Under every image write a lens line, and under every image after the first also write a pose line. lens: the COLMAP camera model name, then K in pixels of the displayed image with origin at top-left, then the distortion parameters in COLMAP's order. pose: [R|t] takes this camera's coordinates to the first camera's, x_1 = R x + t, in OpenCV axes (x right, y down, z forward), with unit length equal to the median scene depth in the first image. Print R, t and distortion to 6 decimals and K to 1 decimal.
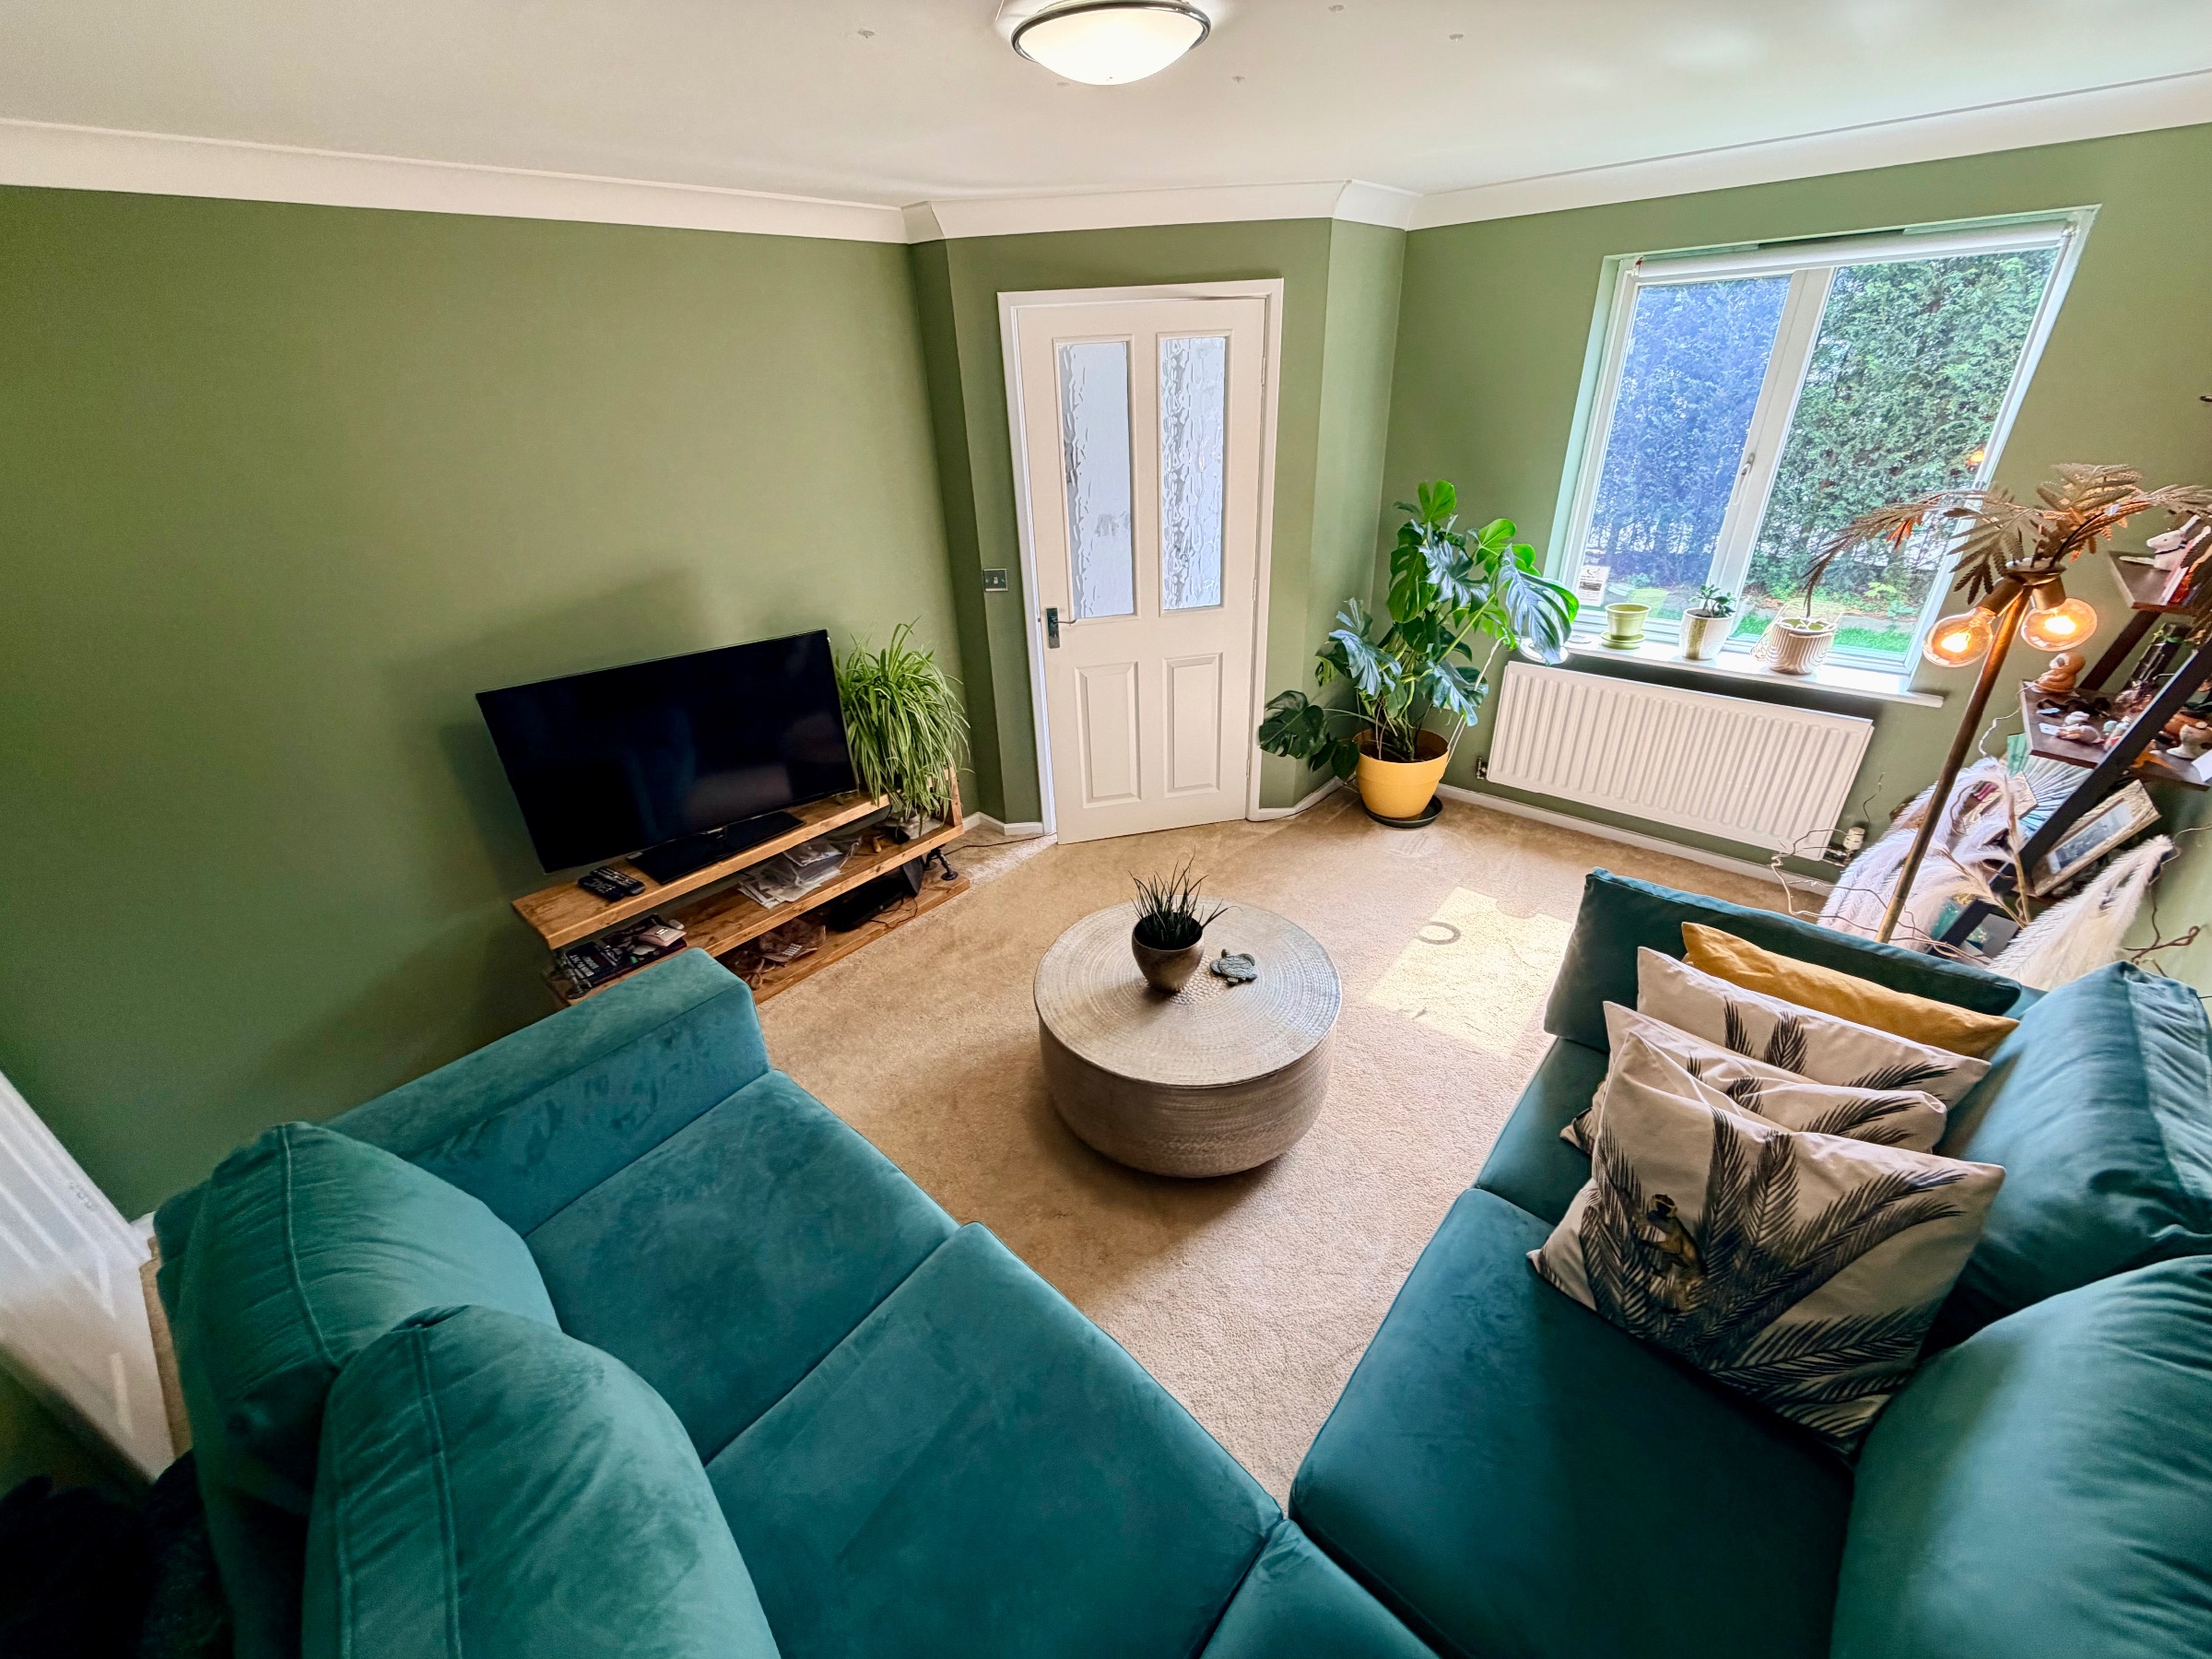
lens RADIAL K [[877.8, 0, 1114.0], [0, 877.8, 833.3], [0, 0, 1]] dist [-0.002301, -0.000354]
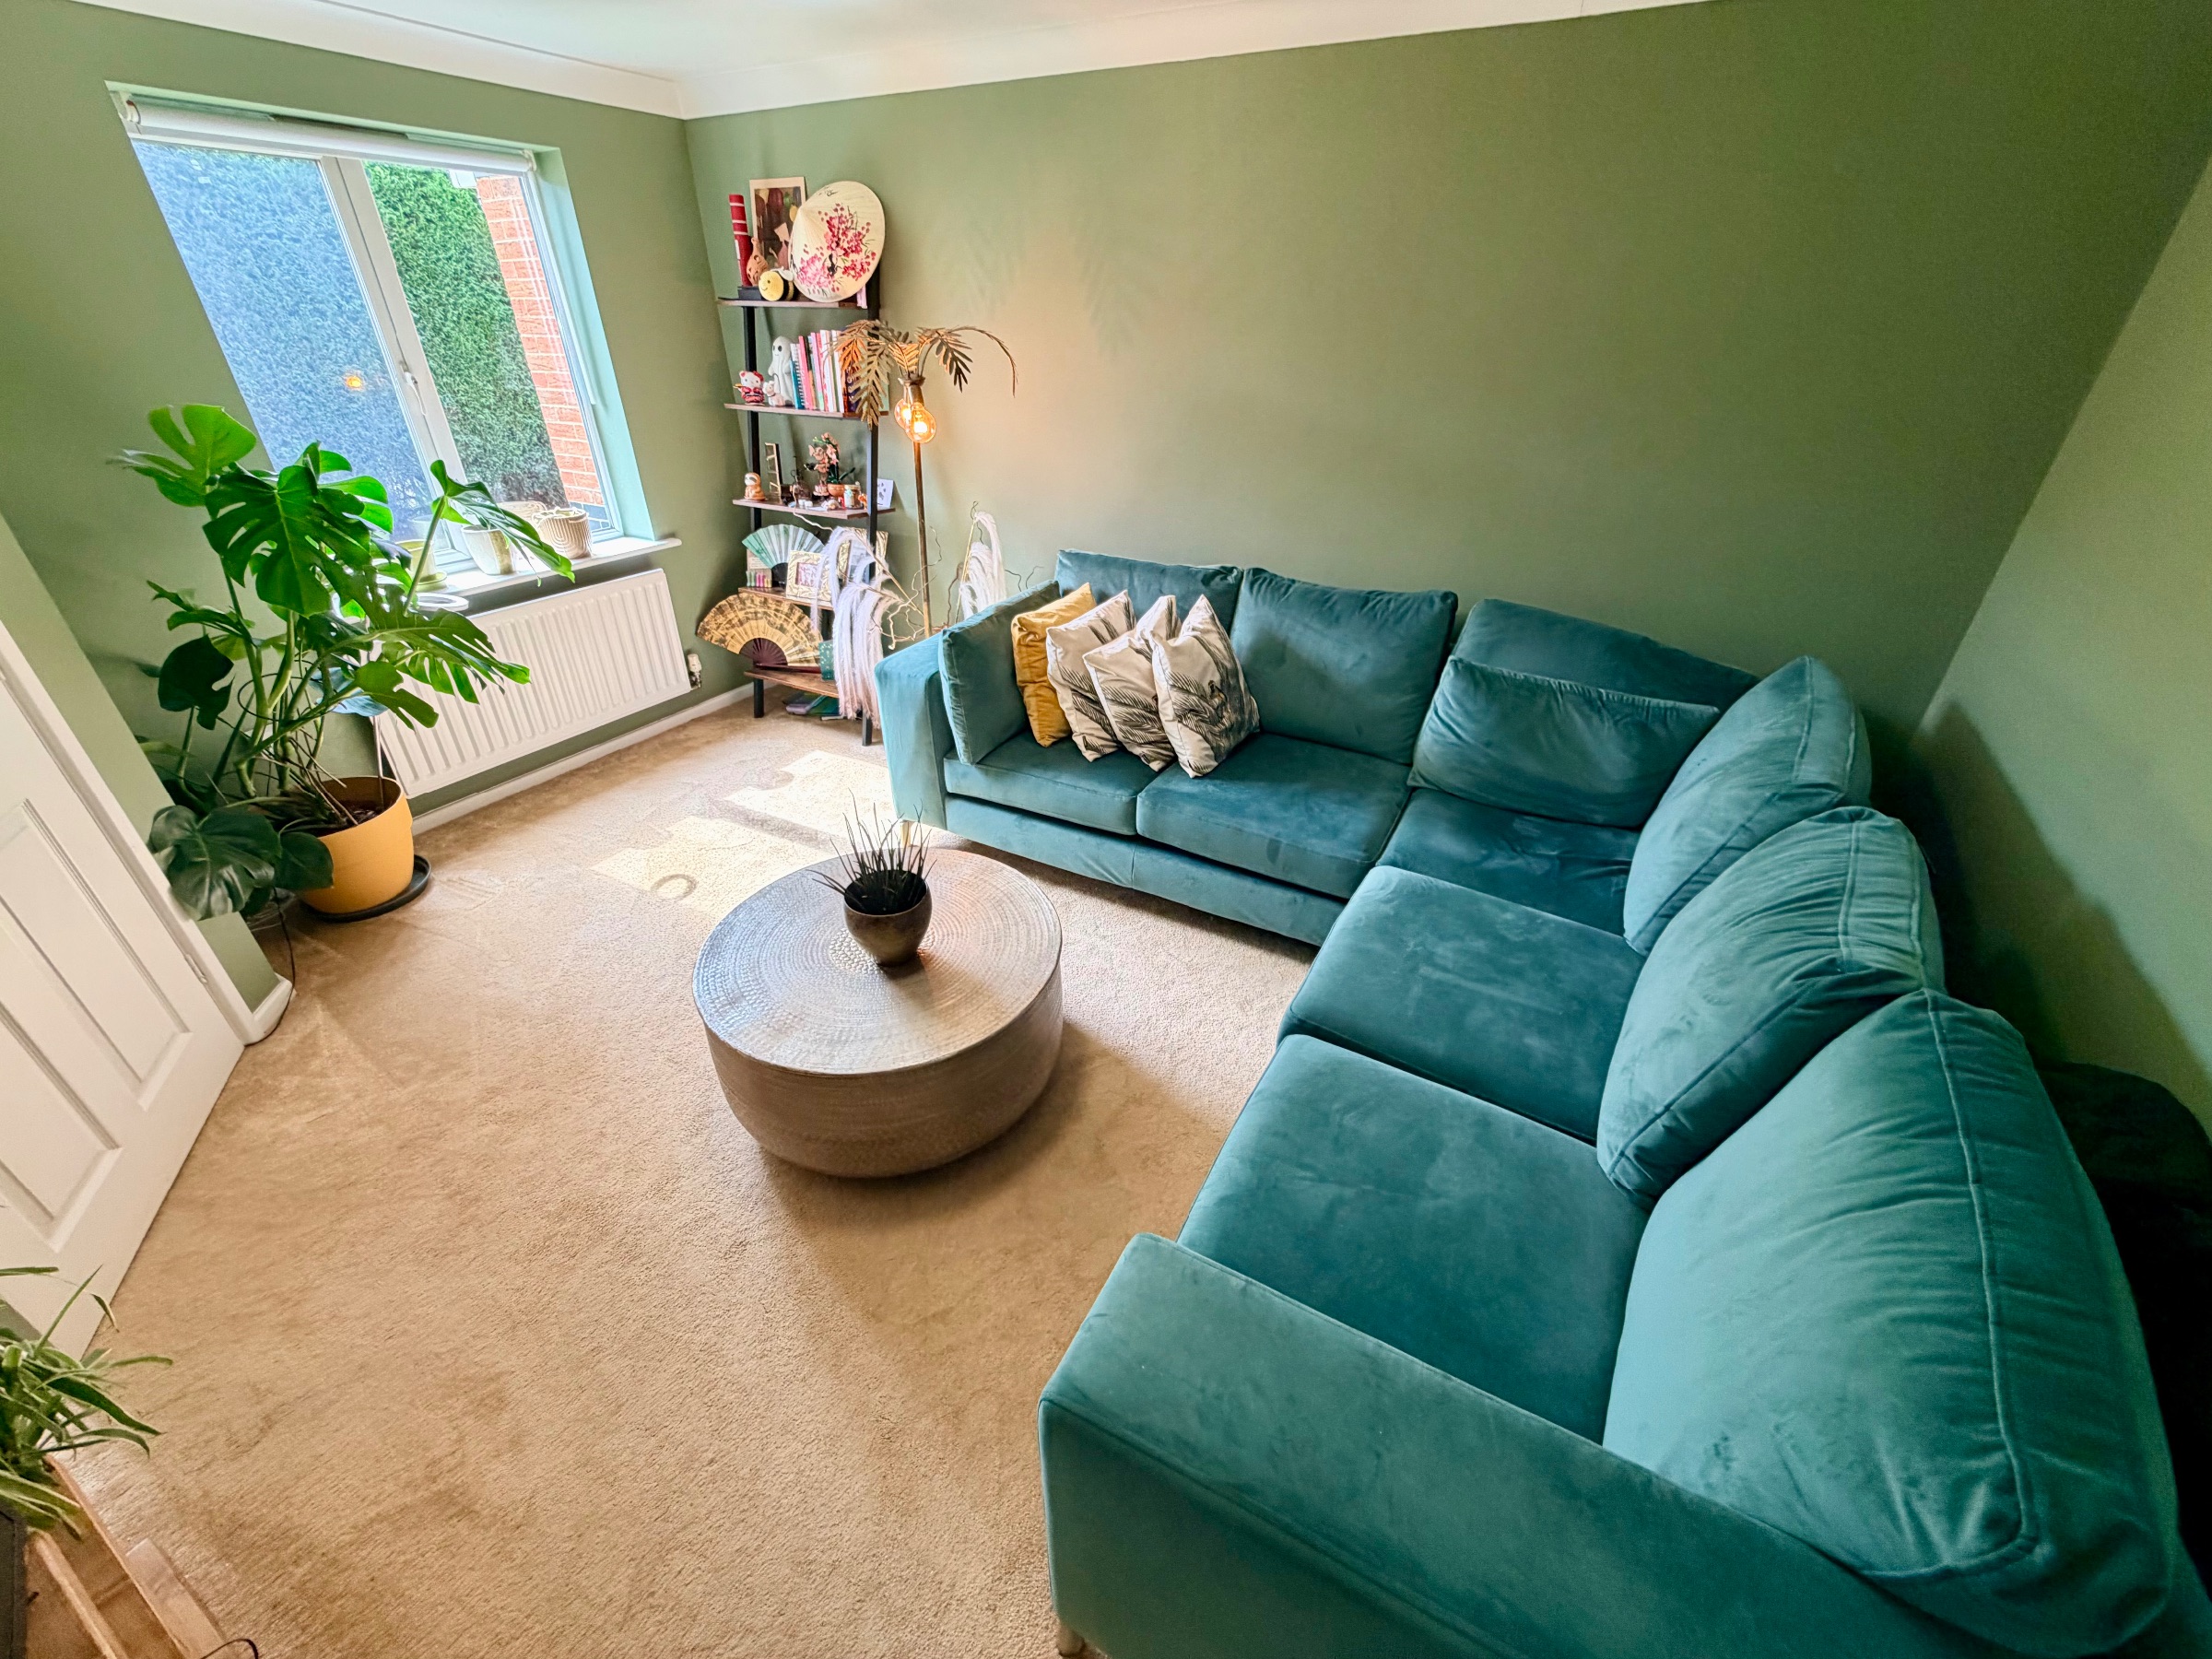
lens RADIAL K [[877.8, 0, 1110.9], [0, 877.8, 825.8], [0, 0, 1]] dist [-0.002301, -0.000354]
pose [[-0.213694, -0.456414, 0.863725, -0.410755], [0.463115, 0.731153, 0.500939, -0.151844], [-0.860151, 0.507052, 0.055129, 0.454393]]
